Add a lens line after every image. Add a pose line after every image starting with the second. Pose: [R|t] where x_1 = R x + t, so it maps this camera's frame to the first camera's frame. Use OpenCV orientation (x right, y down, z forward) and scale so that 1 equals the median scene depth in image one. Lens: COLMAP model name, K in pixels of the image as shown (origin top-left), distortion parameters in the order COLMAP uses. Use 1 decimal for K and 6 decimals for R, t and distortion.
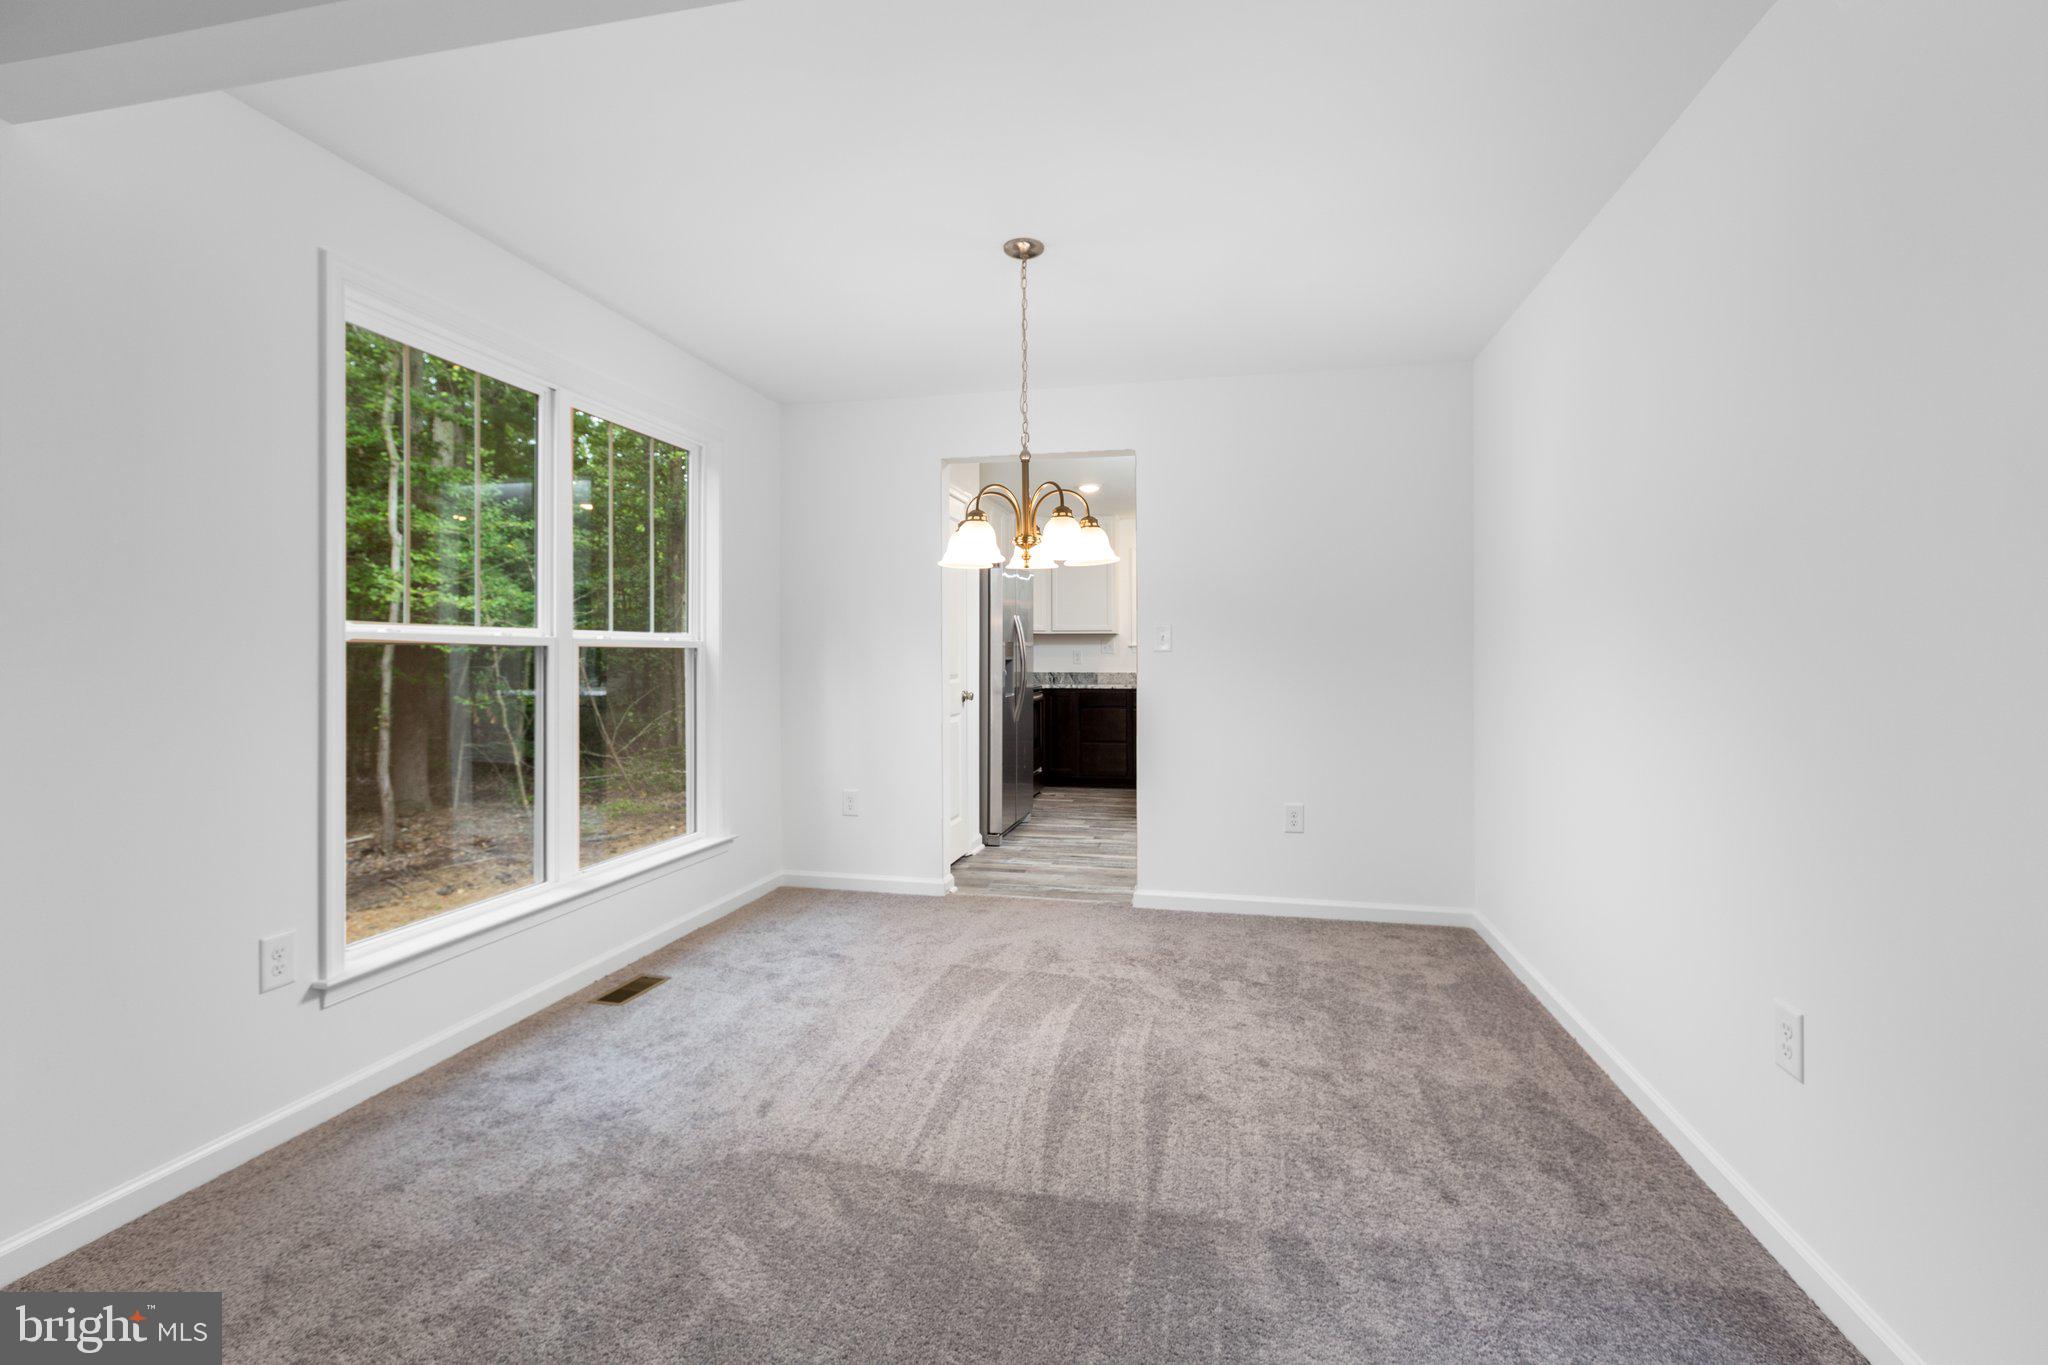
lens RADIAL K [[919.6, 0, 1023.9], [0, 919.6, 657.5], [0, 0, 1]] dist [0.002974, 0.000012]
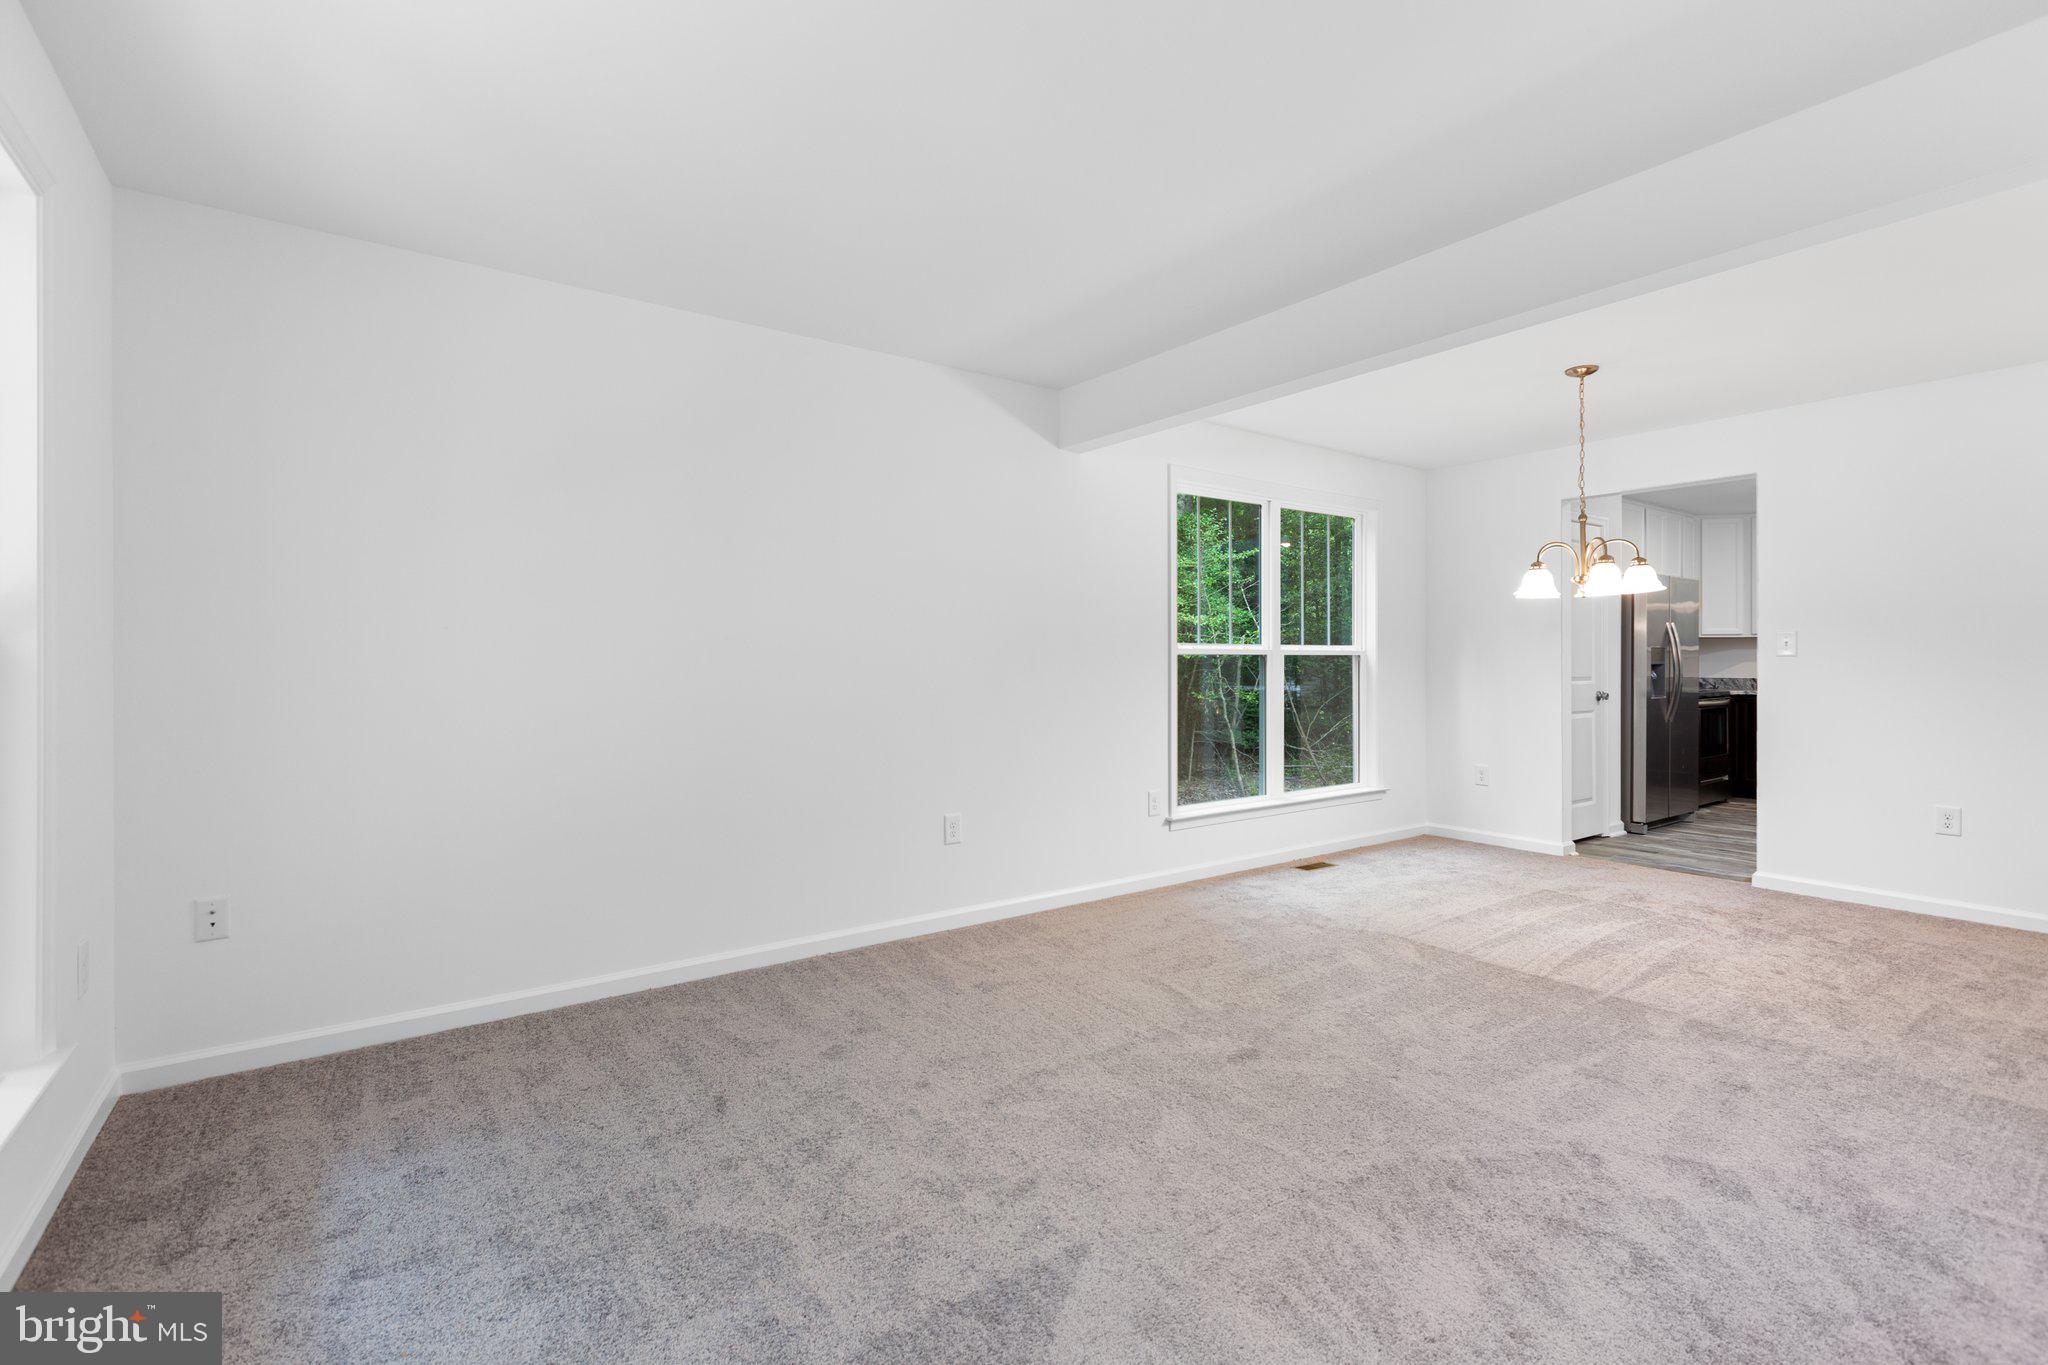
lens RADIAL K [[919.6, 0, 1023.9], [0, 919.6, 657.5], [0, 0, 1]] dist [0.002974, 0.000012]
pose [[0.752079, -0.003705, -0.659063, 0.220615], [-0.000284, 0.999982, -0.005946, 0.001982], [0.659073, 0.004659, 0.752065, -0.479029]]
